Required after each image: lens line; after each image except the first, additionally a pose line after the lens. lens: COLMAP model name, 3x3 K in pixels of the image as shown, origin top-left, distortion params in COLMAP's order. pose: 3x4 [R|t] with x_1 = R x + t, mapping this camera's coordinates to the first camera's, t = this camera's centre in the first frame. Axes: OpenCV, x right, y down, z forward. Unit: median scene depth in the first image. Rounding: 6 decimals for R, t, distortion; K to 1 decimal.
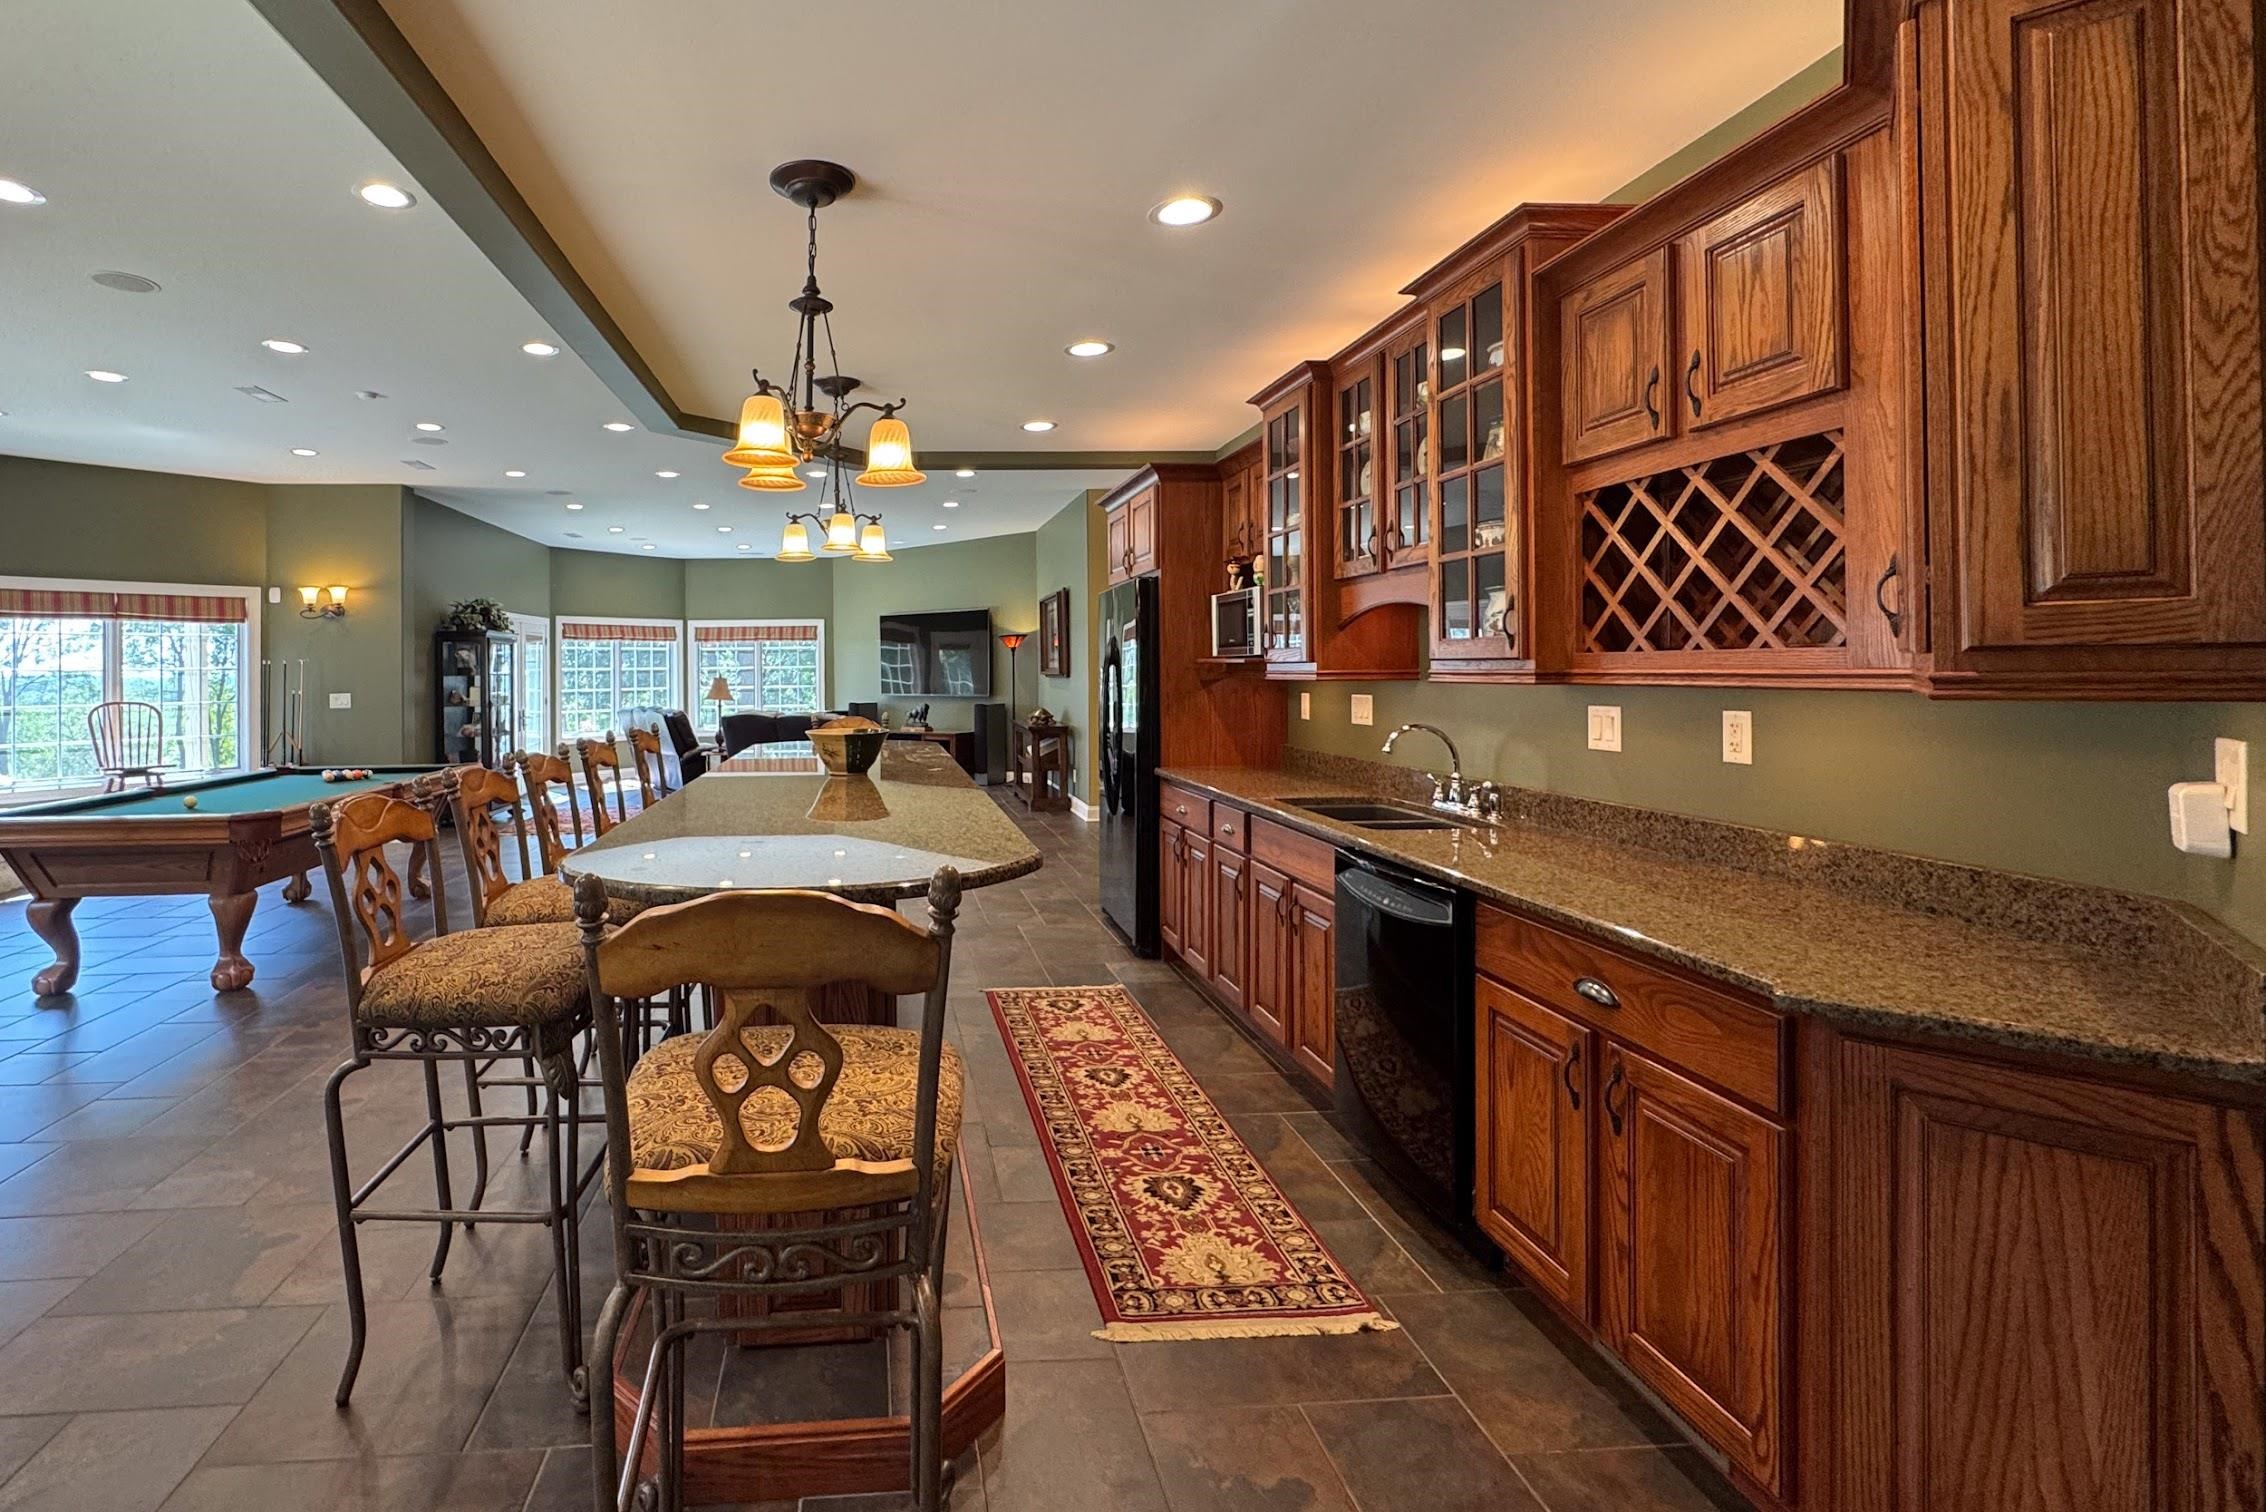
lens RADIAL K [[1031.2, 0, 922.3], [0, 1031.2, 666.7], [0, 0, 1]] dist [-0.023401, 0.011453]
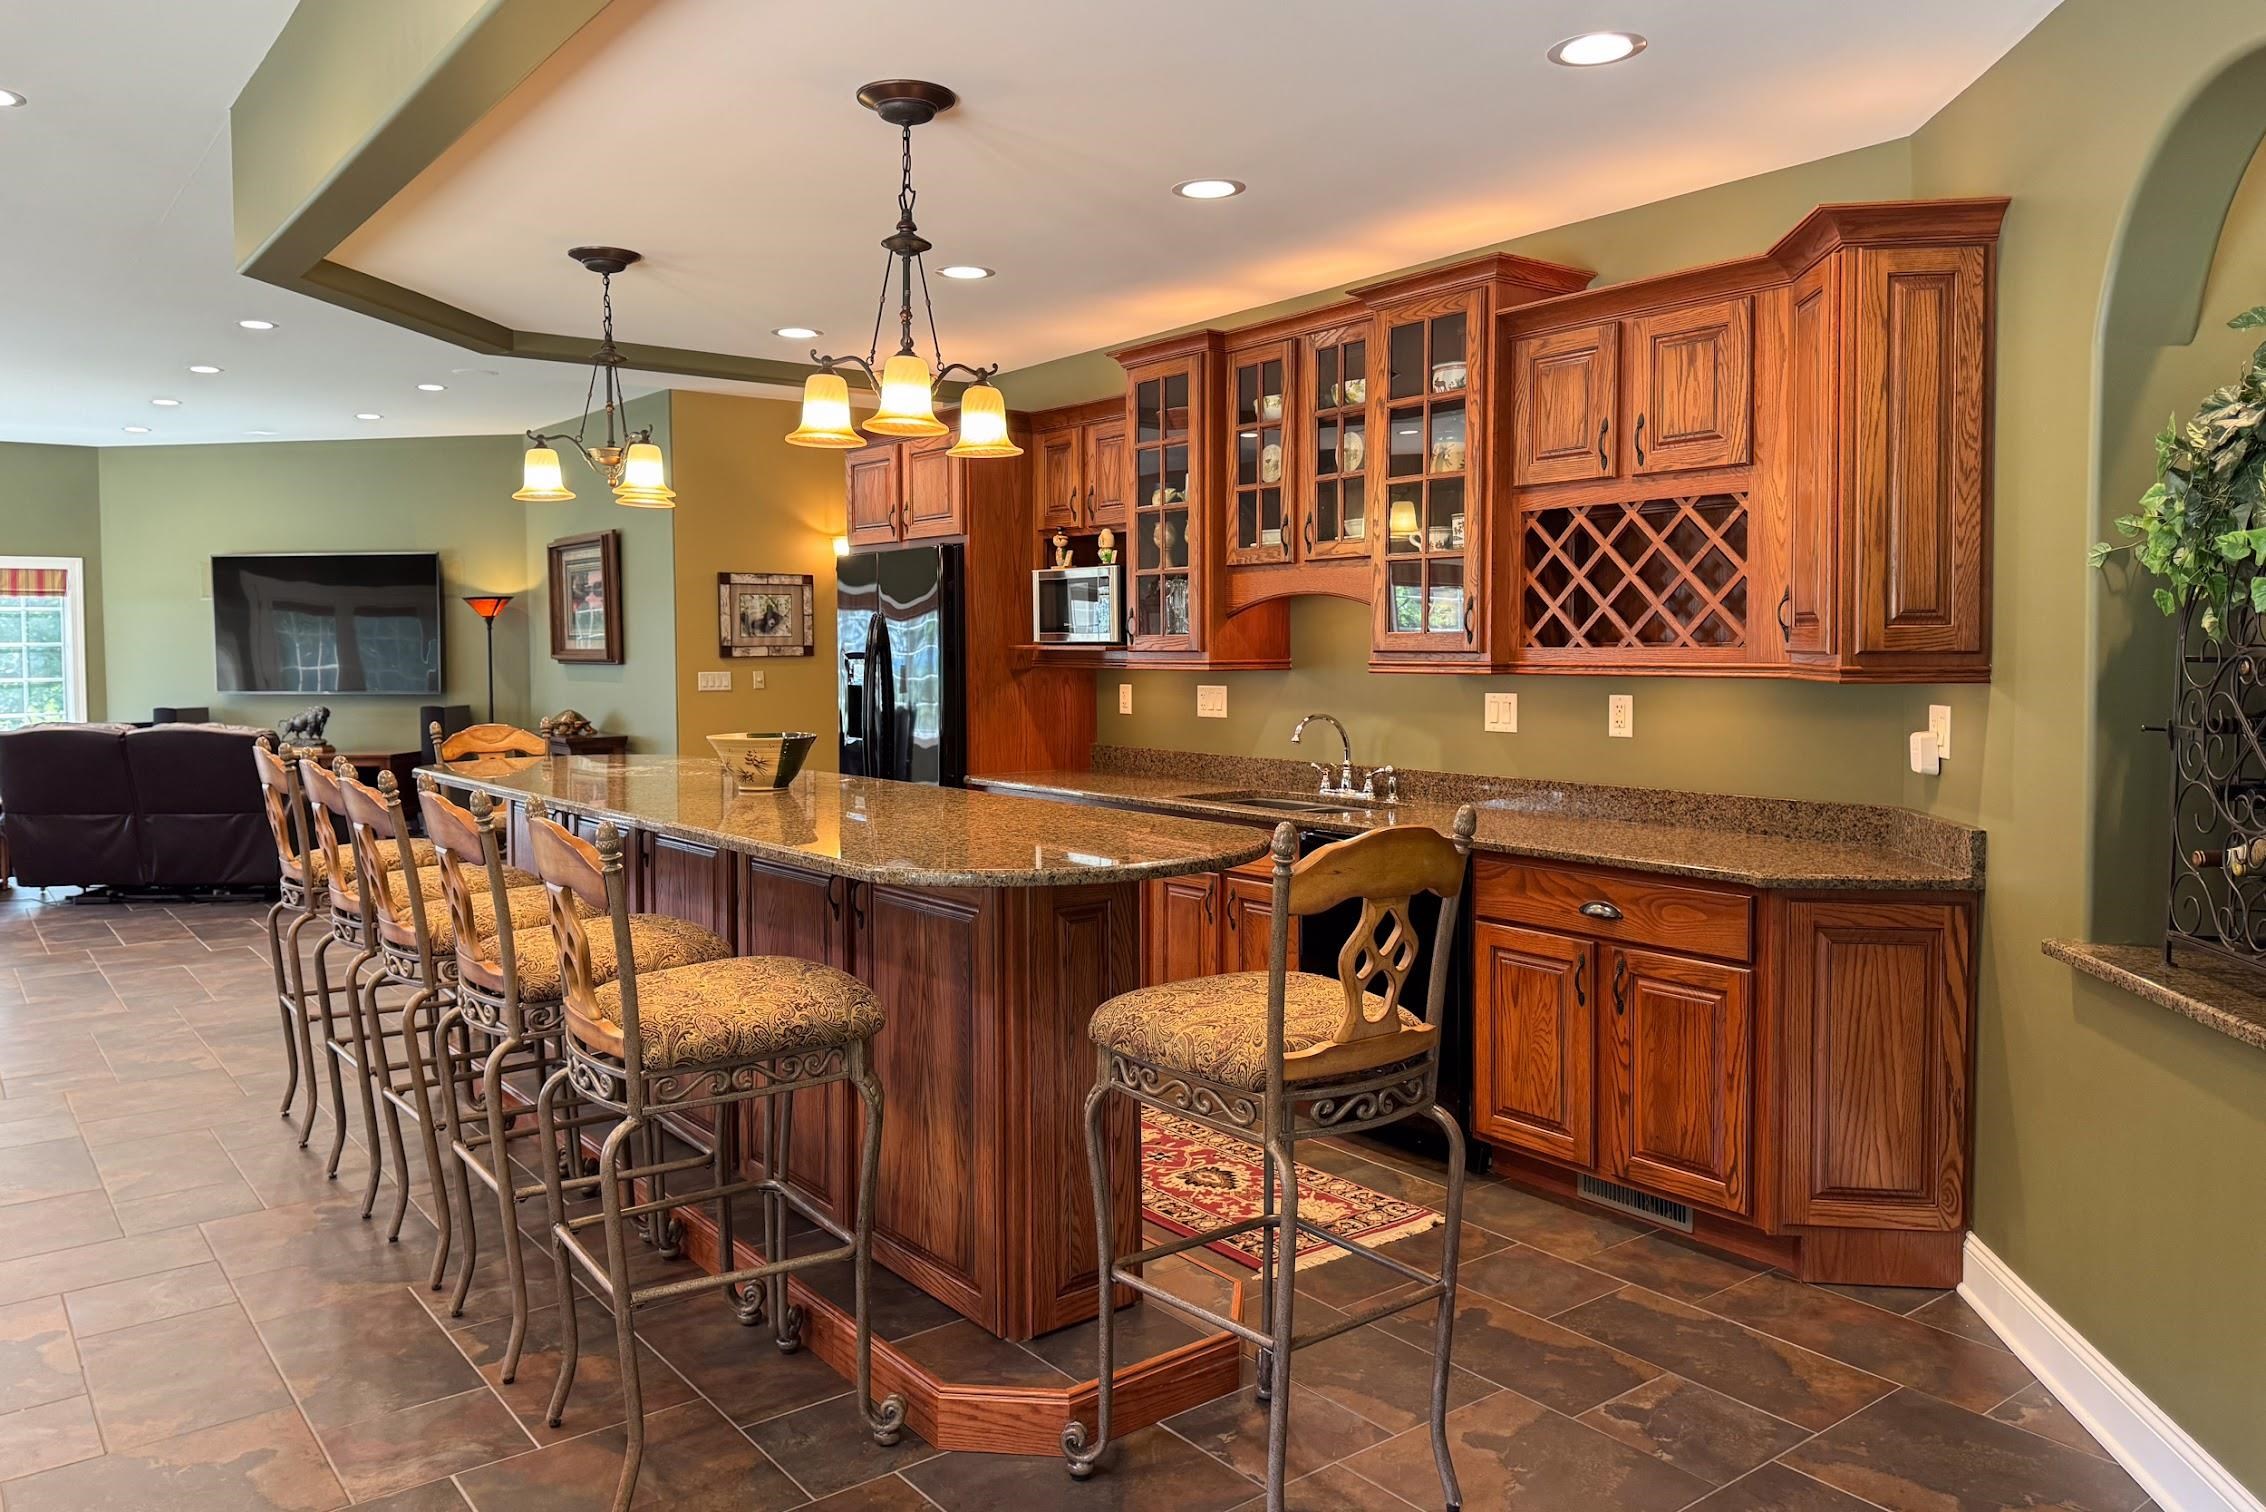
lens RADIAL K [[1604.5, 0, 1136.8], [0, 1604.5, 710.4], [0, 0, 1]] dist [0.074944, -0.004877]
pose [[0.821337, -0.016435, 0.570207, -0.906130], [-0.006725, 0.999236, 0.038488, -0.011223], [-0.570404, -0.035447, 0.820599, -0.314252]]
